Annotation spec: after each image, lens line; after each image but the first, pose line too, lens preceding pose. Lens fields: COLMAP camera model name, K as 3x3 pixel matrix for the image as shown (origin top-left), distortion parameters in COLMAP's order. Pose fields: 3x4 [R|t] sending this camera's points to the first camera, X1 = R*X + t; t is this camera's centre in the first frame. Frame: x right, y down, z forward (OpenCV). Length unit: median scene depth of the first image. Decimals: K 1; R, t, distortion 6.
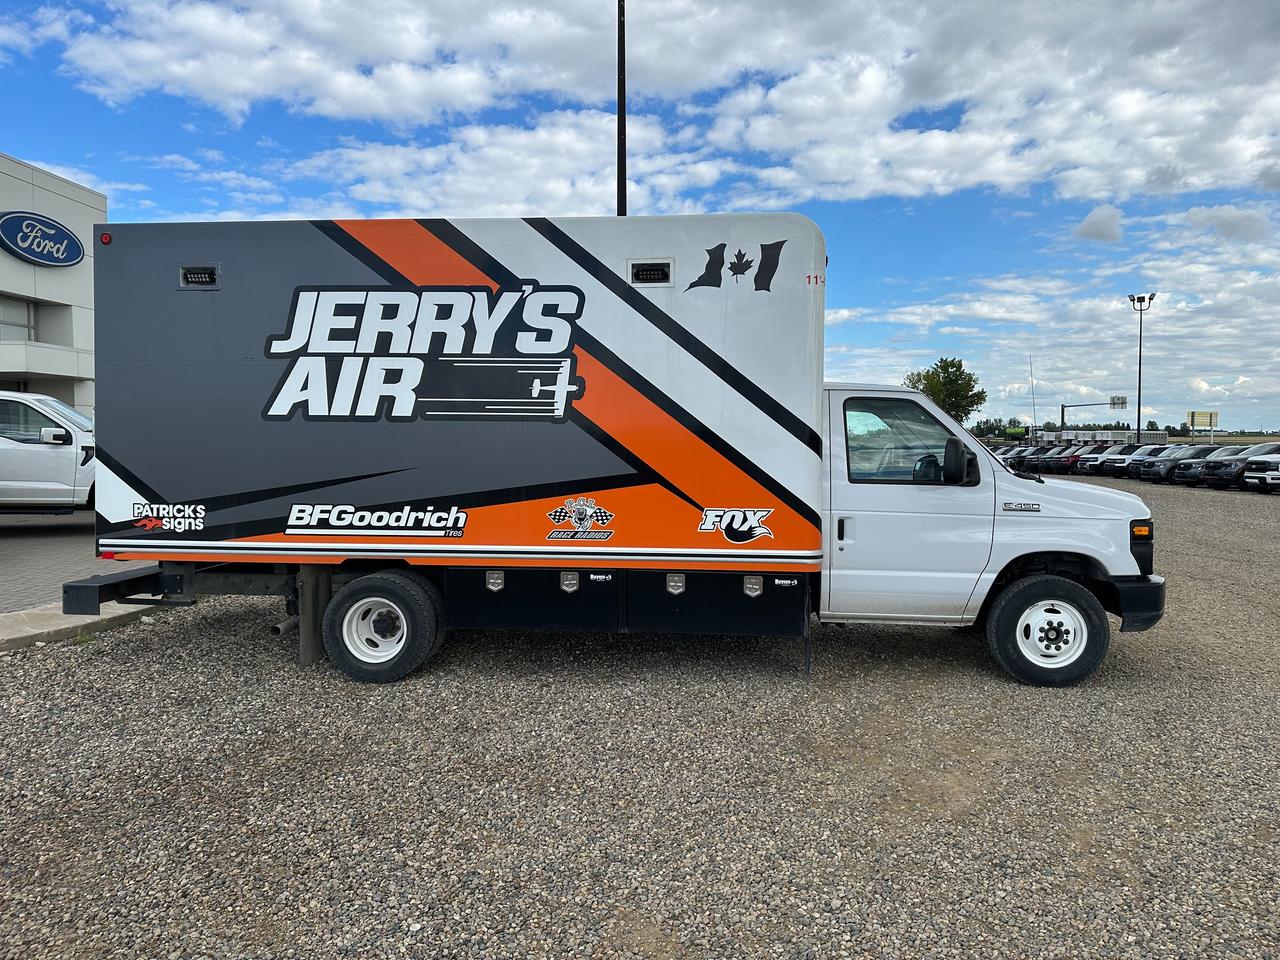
lens RADIAL K [[909.4, 0, 634.3], [0, 909.4, 479.7], [0, 0, 1]] dist [0.000219, -0.001715]
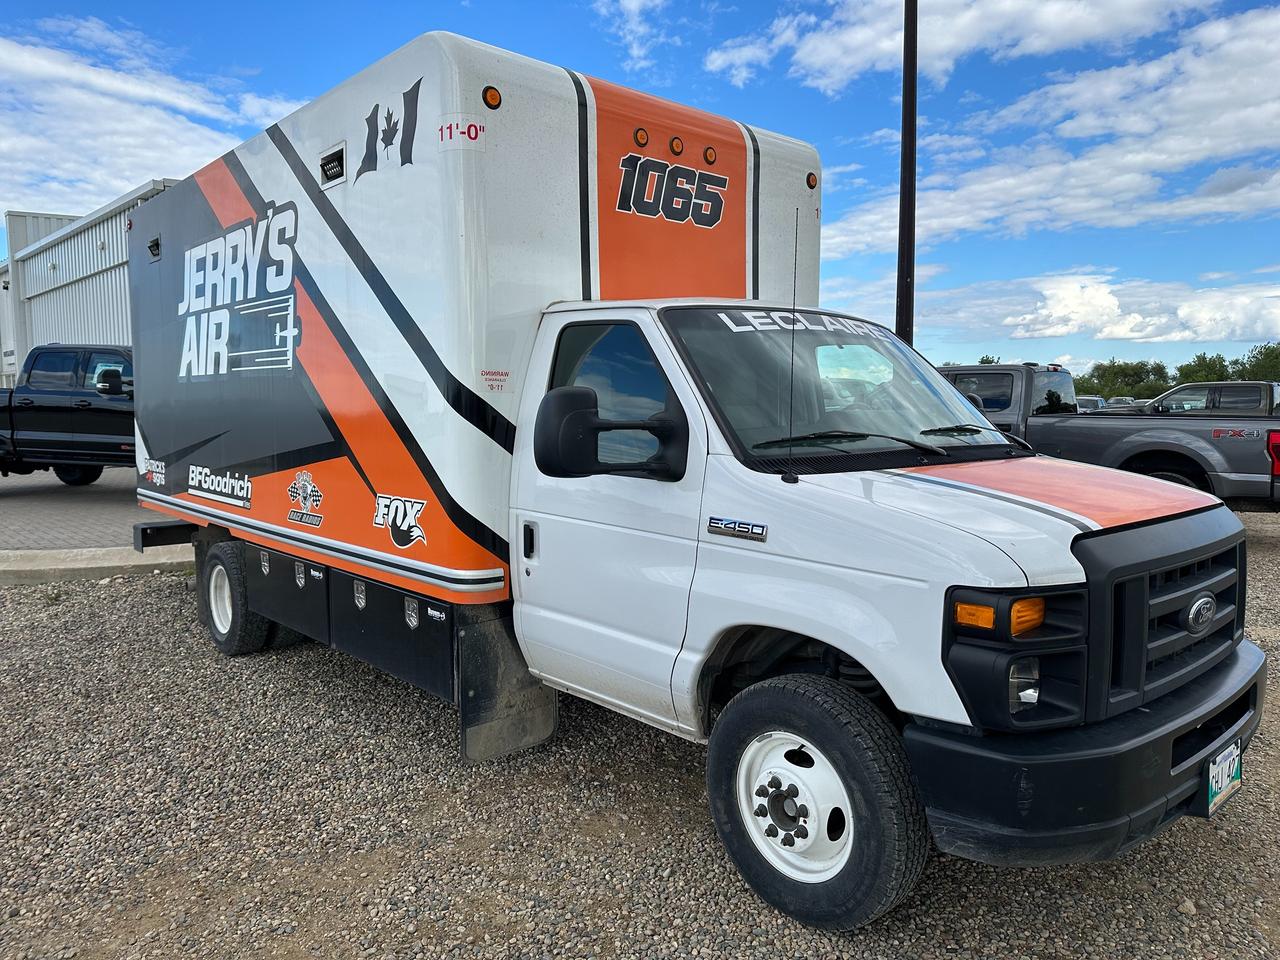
lens RADIAL K [[926.2, 0, 640.0], [0, 926.2, 480.0], [0, 0, 1]] dist [0.002784, 0.001418]
pose [[0.753909, 0.047557, -0.655256, 1.491233], [-0.020344, 0.998588, 0.049069, -0.039104], [0.656664, -0.023663, 0.753812, 1.268488]]
